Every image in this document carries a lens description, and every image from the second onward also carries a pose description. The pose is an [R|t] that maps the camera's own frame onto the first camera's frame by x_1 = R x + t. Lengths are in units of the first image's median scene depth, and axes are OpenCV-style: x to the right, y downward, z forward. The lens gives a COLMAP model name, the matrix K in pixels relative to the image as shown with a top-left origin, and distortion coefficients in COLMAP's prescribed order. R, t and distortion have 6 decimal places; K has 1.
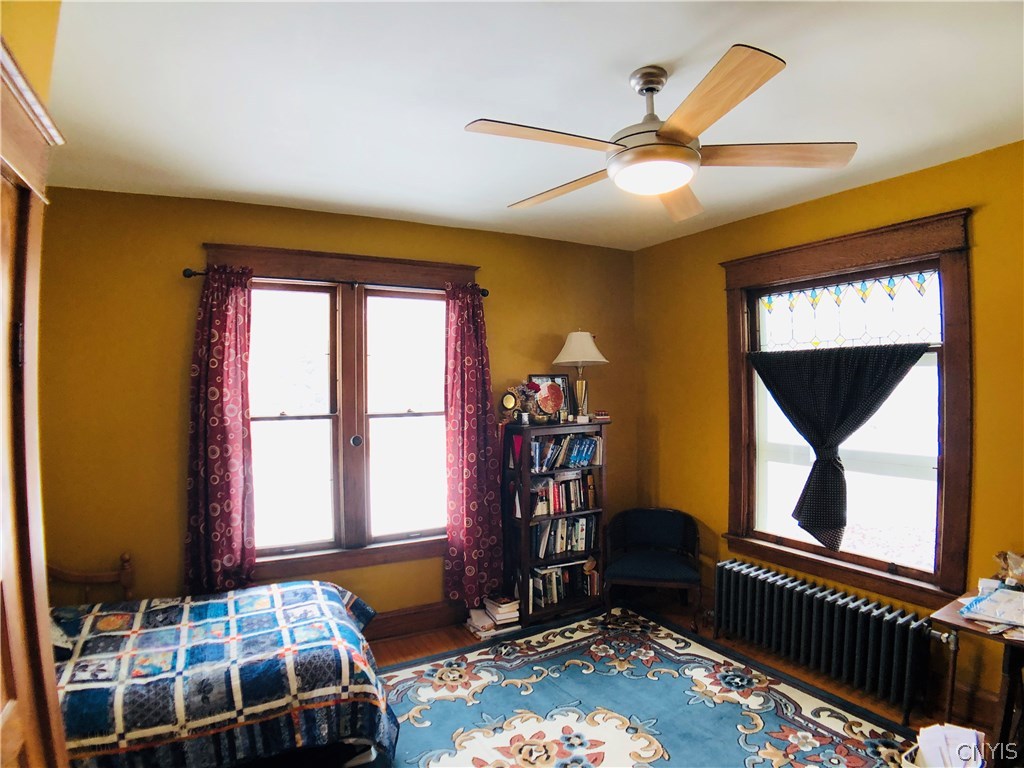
lens RADIAL K [[547.1, 0, 512.9], [0, 547.1, 376.0], [0, 0, 1]] dist [-0.130050, 0.021642]
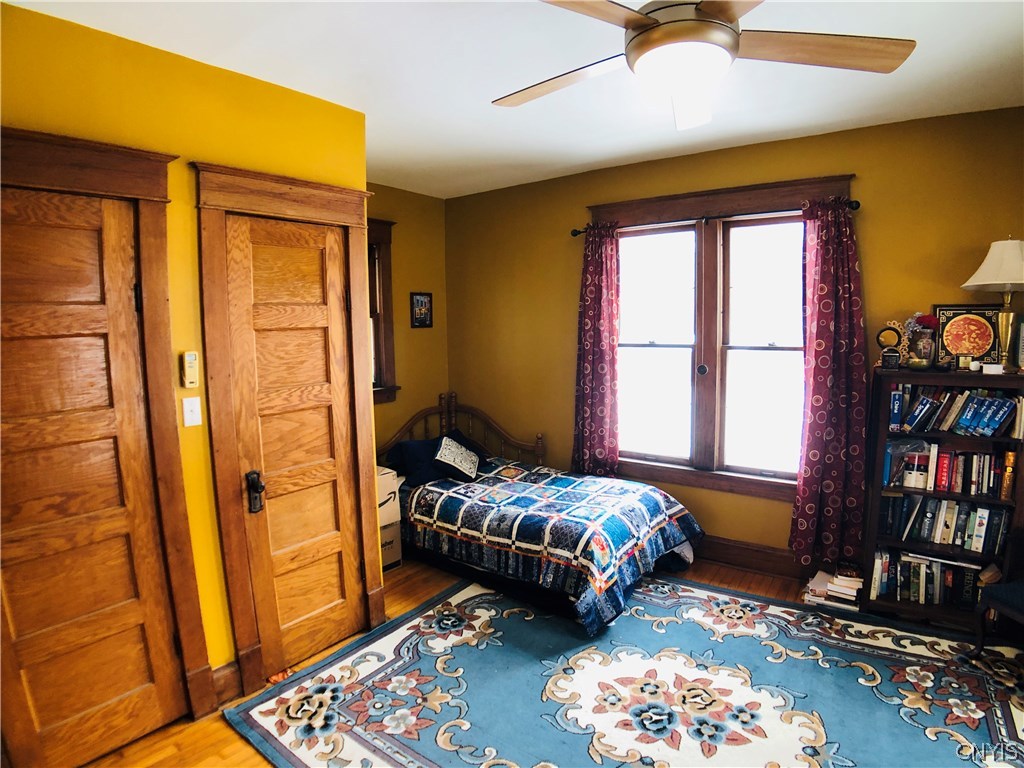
lens RADIAL K [[547.1, 0, 512.9], [0, 547.1, 376.0], [0, 0, 1]] dist [-0.130050, 0.021642]
pose [[0.427195, 0.091406, -0.899527, 0.506600], [0.024081, 0.993374, 0.112378, 0.004454], [0.903839, -0.069669, 0.422163, 0.218650]]
